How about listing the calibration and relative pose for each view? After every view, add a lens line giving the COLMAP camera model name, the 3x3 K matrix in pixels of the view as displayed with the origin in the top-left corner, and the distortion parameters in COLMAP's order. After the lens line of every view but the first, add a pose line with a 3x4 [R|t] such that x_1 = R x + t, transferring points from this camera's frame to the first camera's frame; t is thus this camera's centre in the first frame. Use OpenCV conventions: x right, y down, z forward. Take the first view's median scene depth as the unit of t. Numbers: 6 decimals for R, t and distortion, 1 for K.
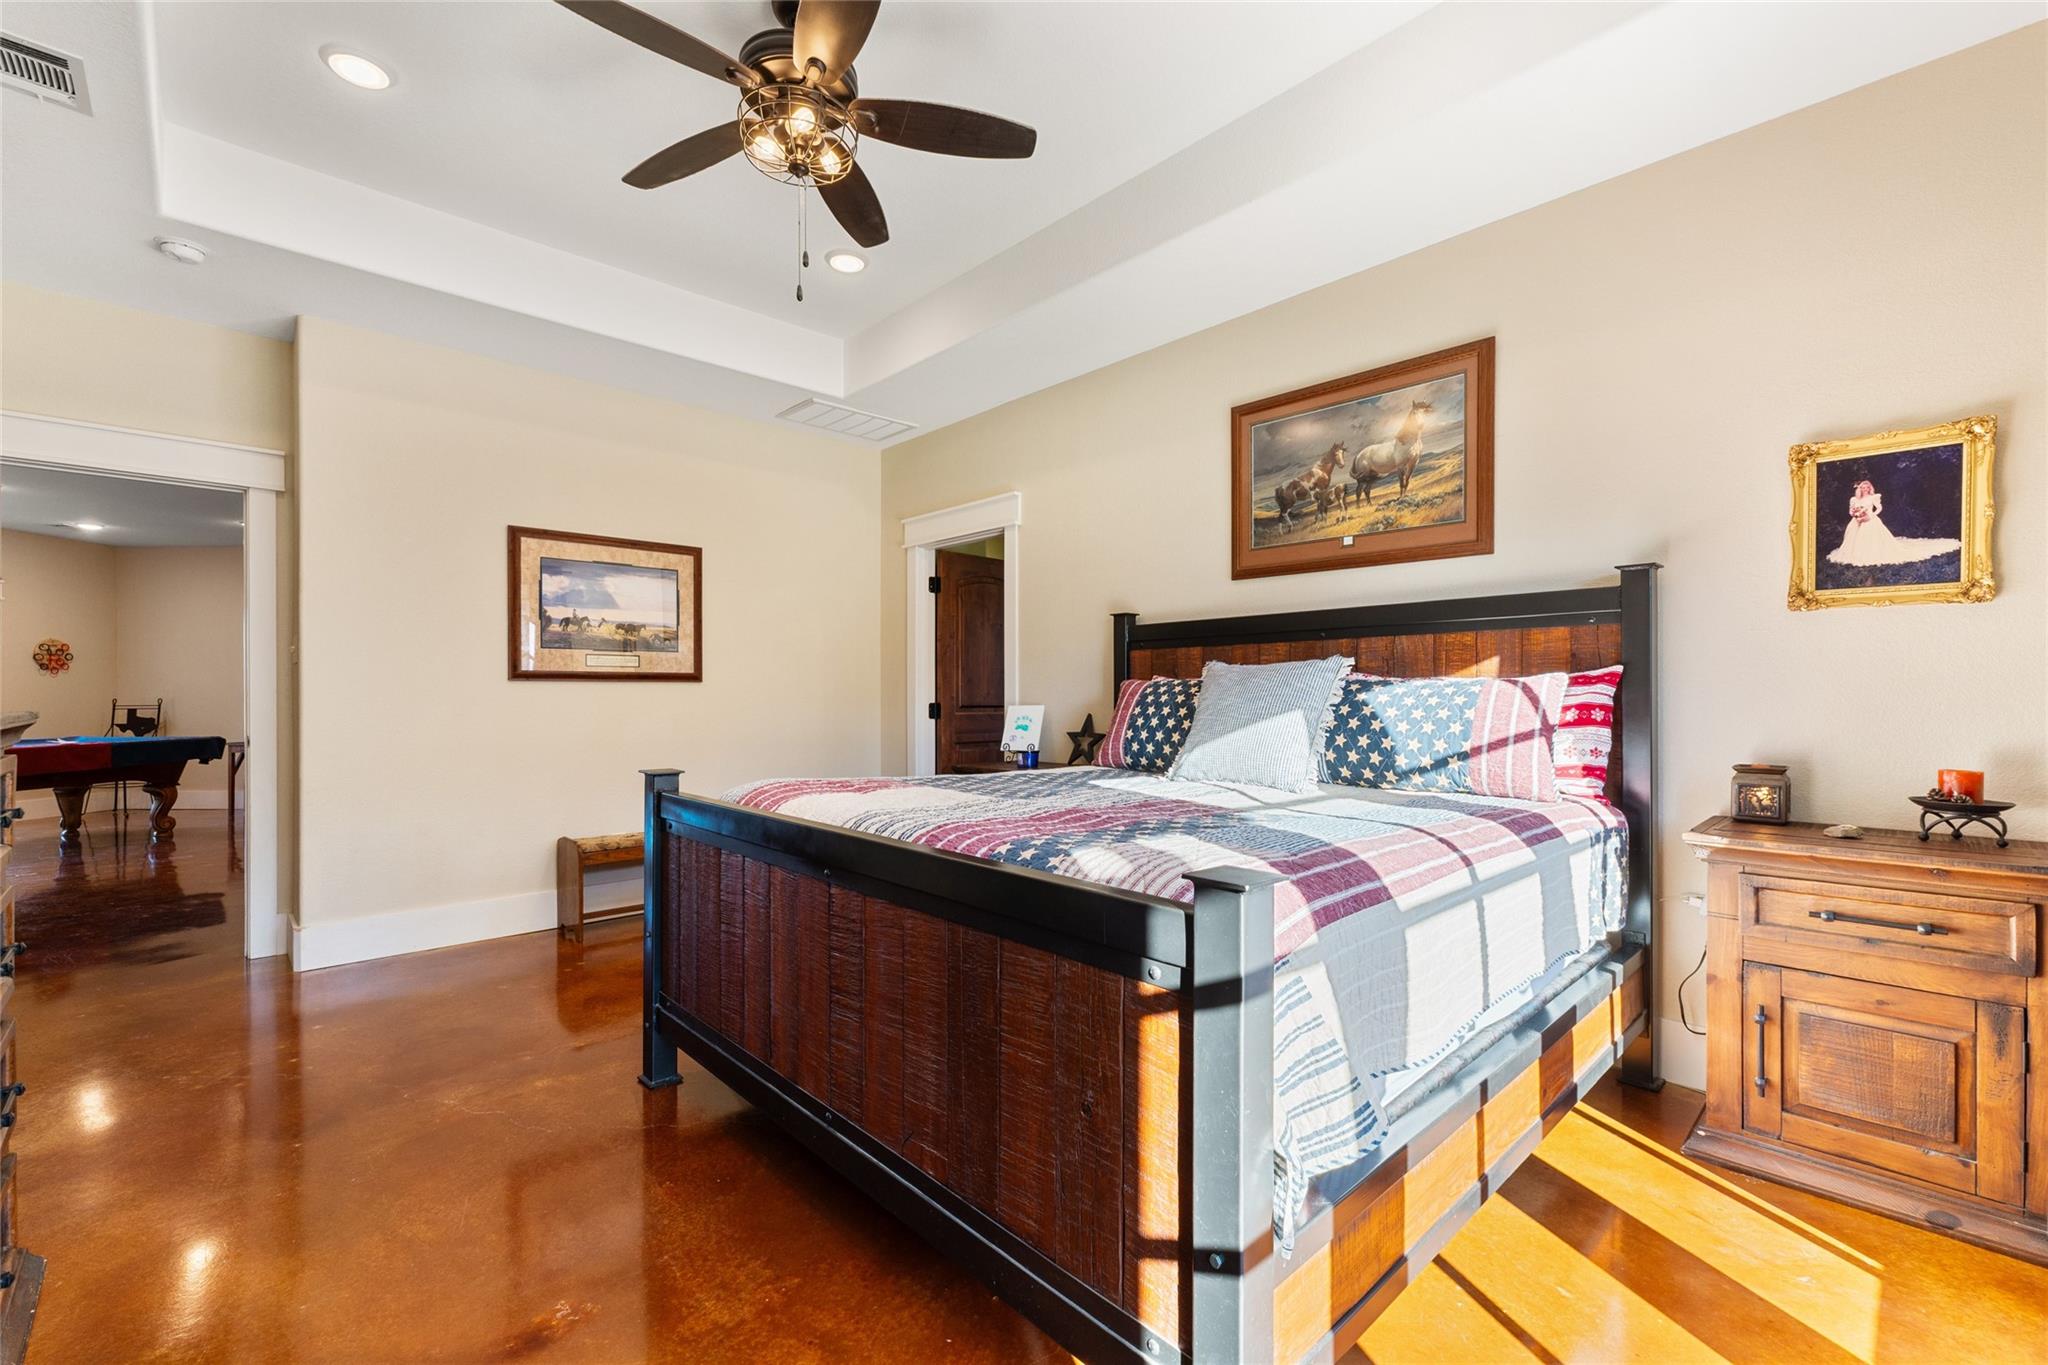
lens RADIAL K [[866.9, 0, 1021.3], [0, 866.9, 695.3], [0, 0, 1]] dist [0.002925, -0.000465]
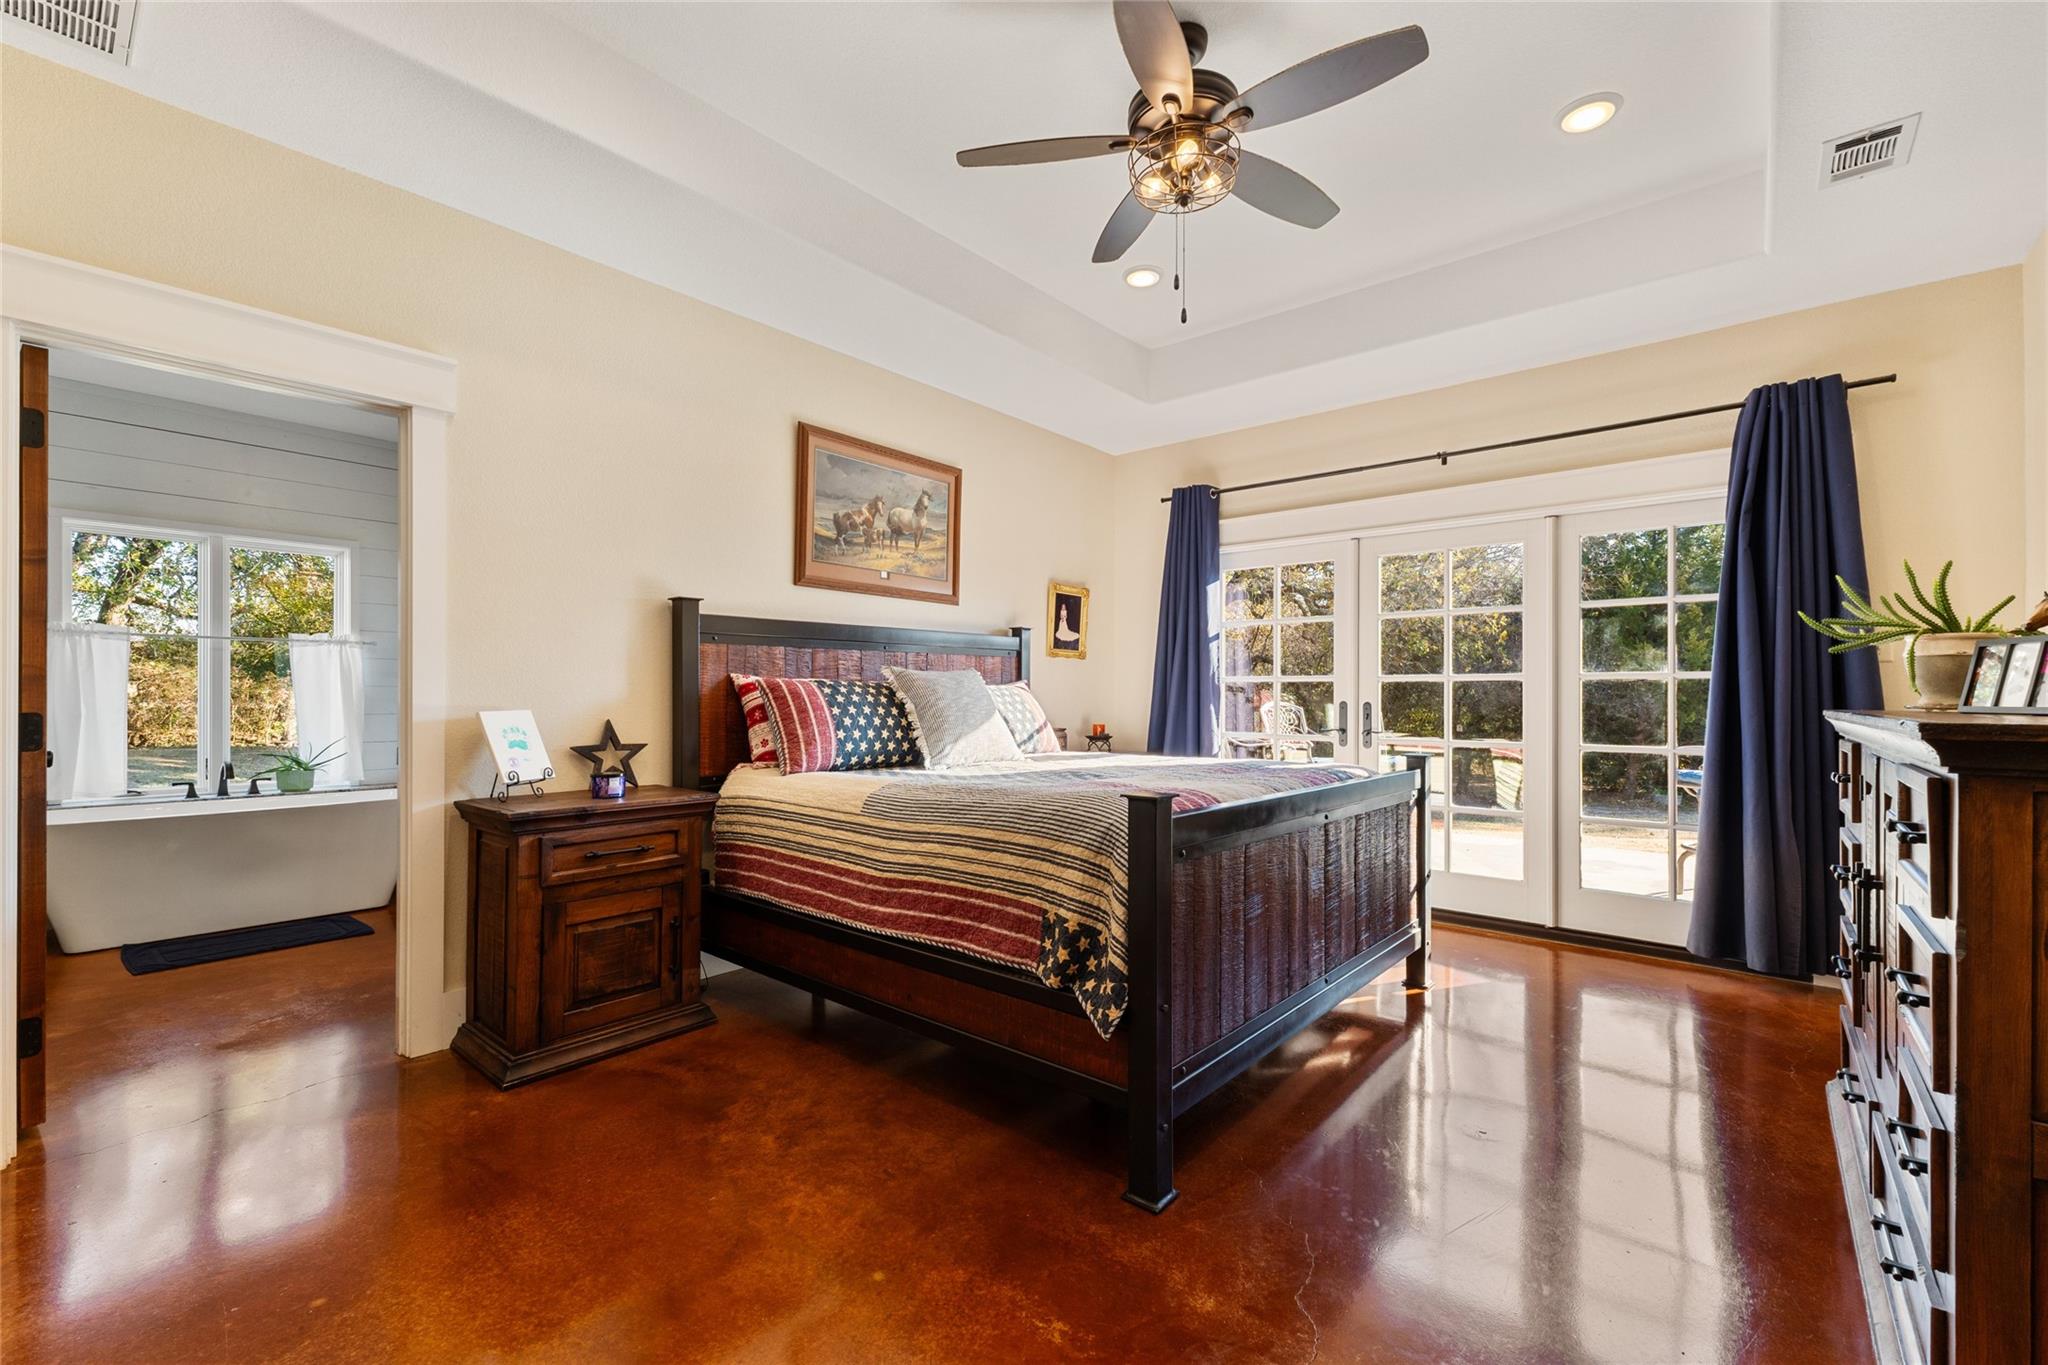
lens RADIAL K [[866.9, 0, 1019.7], [0, 866.9, 685.7], [0, 0, 1]] dist [0.002925, -0.000465]
pose [[-0.108966, 0.009331, 0.994002, -0.904730], [-0.003030, 0.999948, -0.009719, -0.002161], [-0.994041, -0.004071, -0.108932, 0.926788]]
